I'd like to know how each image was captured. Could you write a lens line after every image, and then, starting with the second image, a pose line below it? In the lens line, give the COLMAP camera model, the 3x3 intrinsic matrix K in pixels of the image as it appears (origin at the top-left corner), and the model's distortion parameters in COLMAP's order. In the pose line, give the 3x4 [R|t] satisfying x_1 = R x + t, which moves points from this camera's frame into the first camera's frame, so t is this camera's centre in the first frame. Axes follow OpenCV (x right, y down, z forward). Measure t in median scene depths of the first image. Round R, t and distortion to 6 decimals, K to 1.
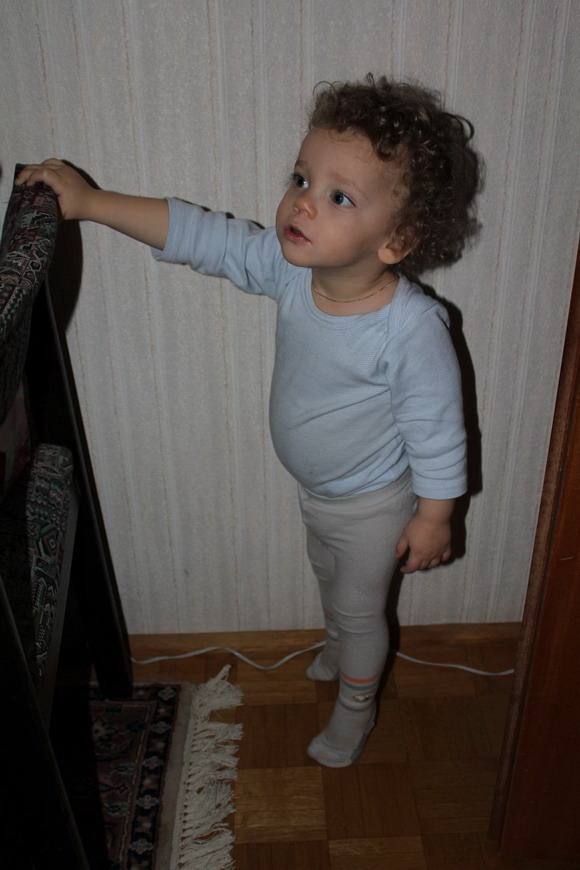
lens RADIAL K [[982.6, 0, 285.1], [0, 982.6, 436.8], [0, 0, 1]] dist [-0.065481, 0.000000]
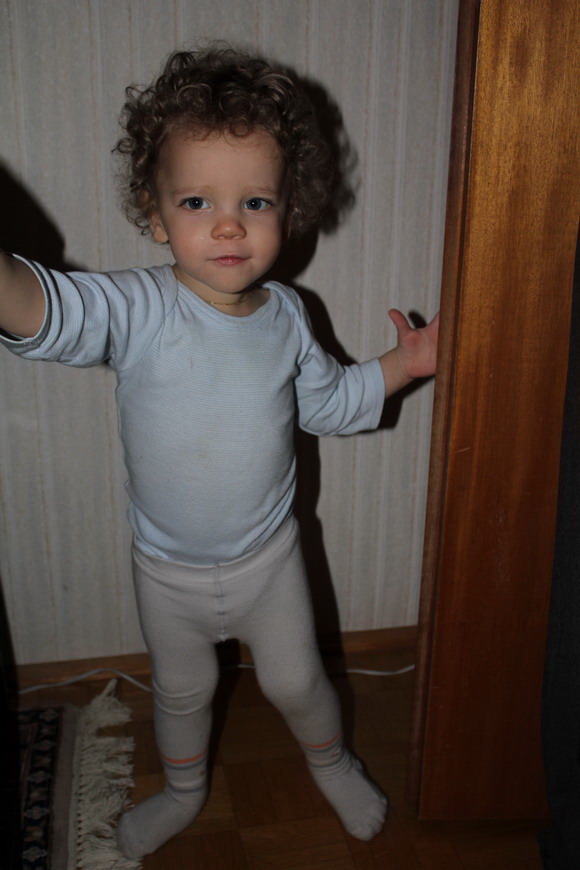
lens RADIAL K [[982.6, 0, 286.6], [0, 982.6, 440.6], [0, 0, 1]] dist [-0.065481, 0.000000]
pose [[0.983574, -0.035944, 0.176891, -0.057571], [0.070226, 0.978966, -0.191555, 0.217429], [-0.166285, 0.200831, 0.965410, 0.019531]]
